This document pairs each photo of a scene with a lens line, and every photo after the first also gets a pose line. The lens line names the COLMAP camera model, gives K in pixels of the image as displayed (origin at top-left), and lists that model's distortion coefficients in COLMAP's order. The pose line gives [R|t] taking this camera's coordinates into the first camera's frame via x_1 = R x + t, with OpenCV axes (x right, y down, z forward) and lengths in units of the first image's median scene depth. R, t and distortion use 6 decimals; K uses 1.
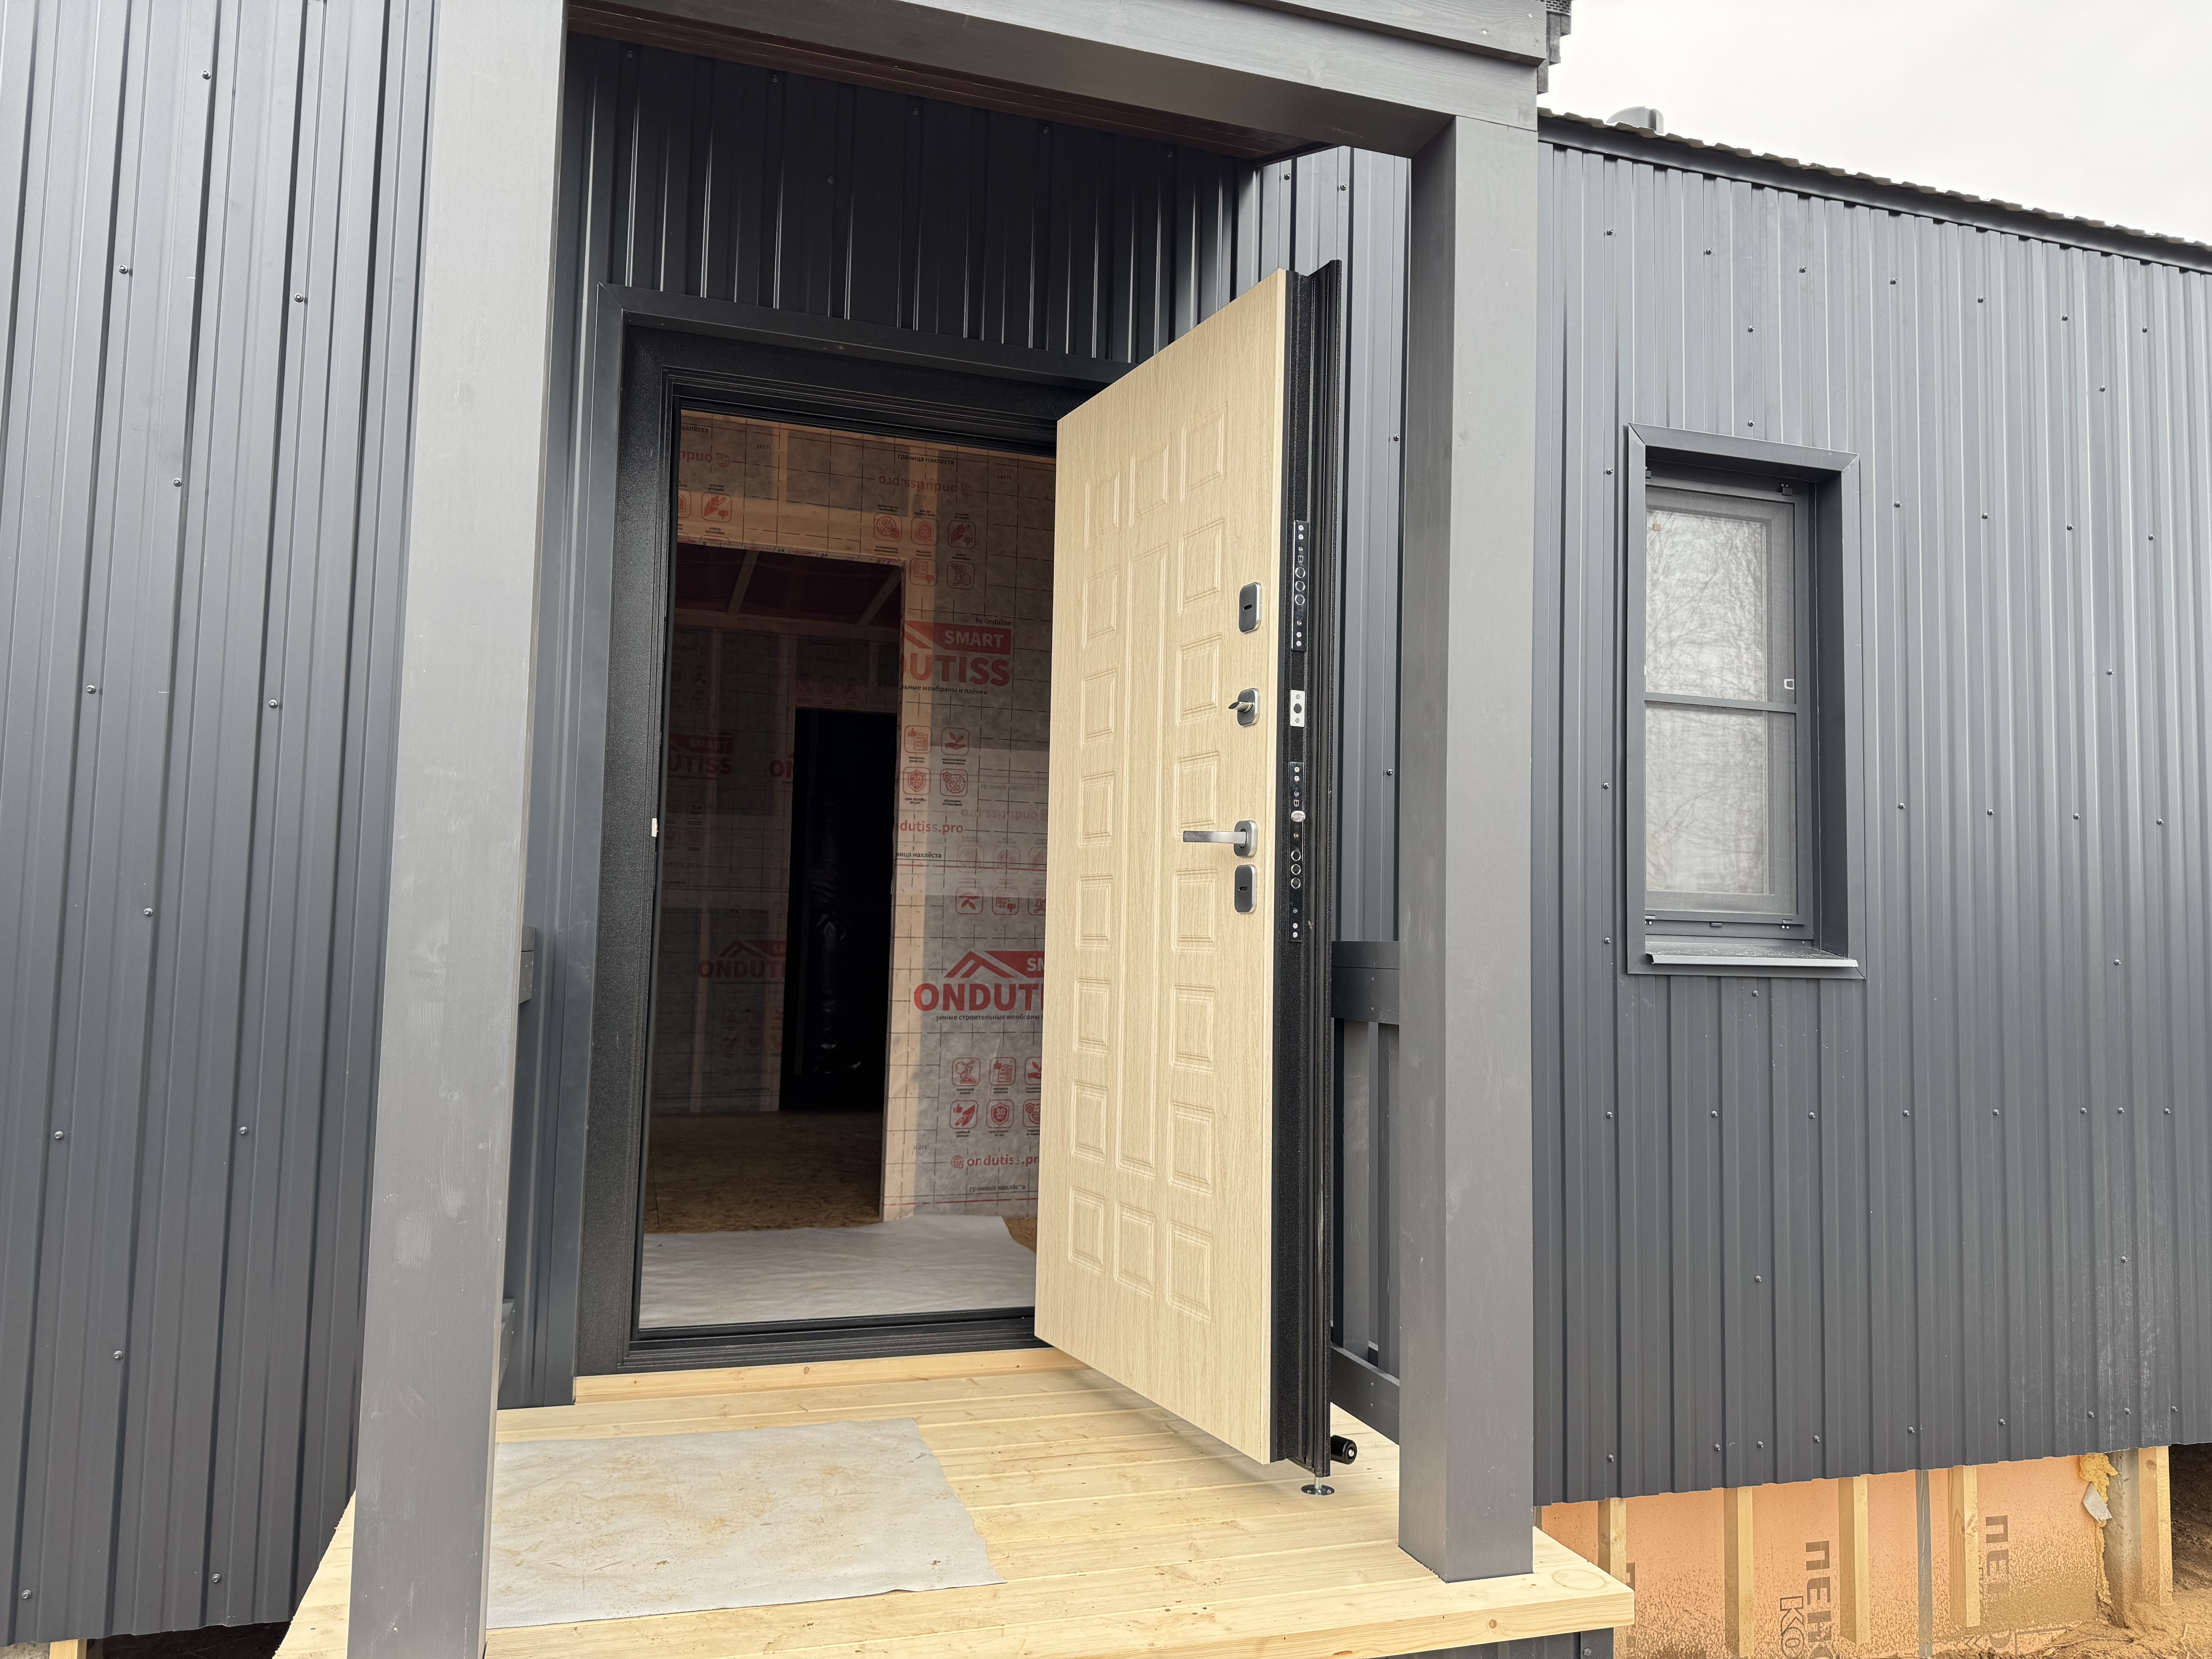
lens RADIAL K [[1557.0, 0, 1102.2], [0, 1557.0, 816.8], [0, 0, 1]] dist [0.057621, -0.065886]
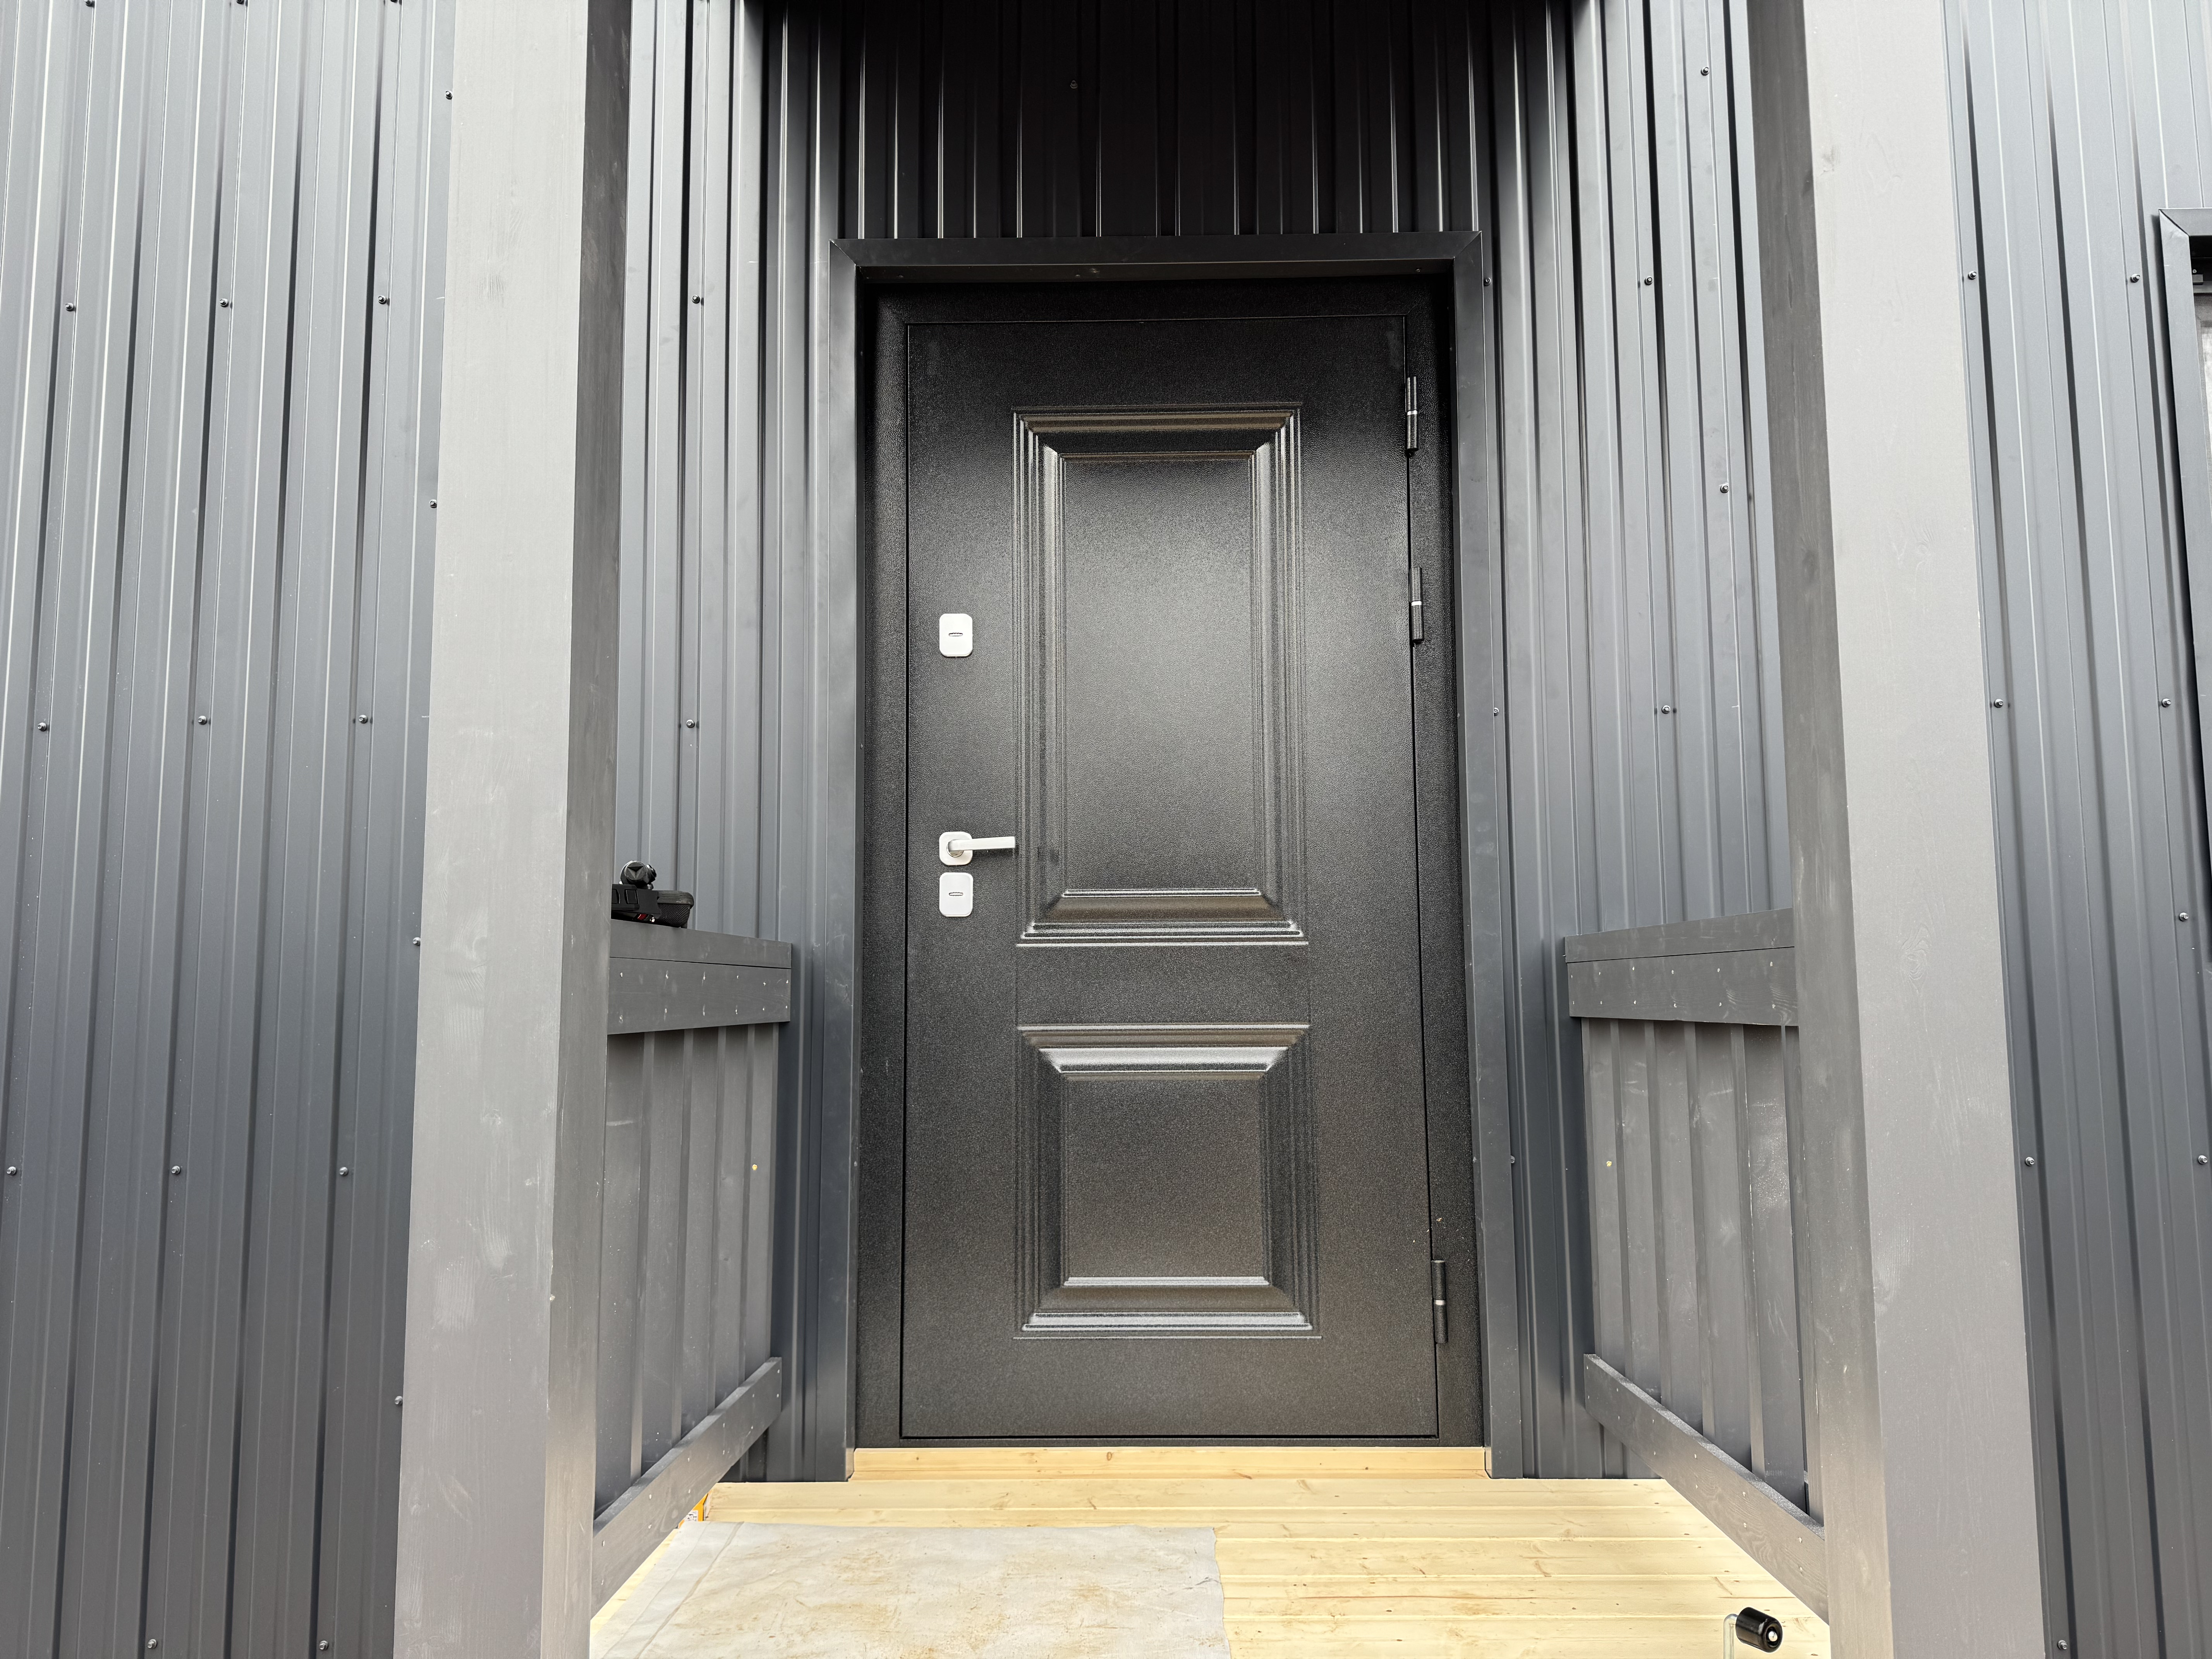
lens RADIAL K [[1557.0, 0, 1105.0], [0, 1557.0, 827.7], [0, 0, 1]] dist [0.057621, -0.065886]
pose [[0.949854, -0.062171, -0.306452, 0.104465], [0.054635, 0.997957, -0.033116, 0.047008], [0.307885, 0.014713, 0.951310, 0.213473]]
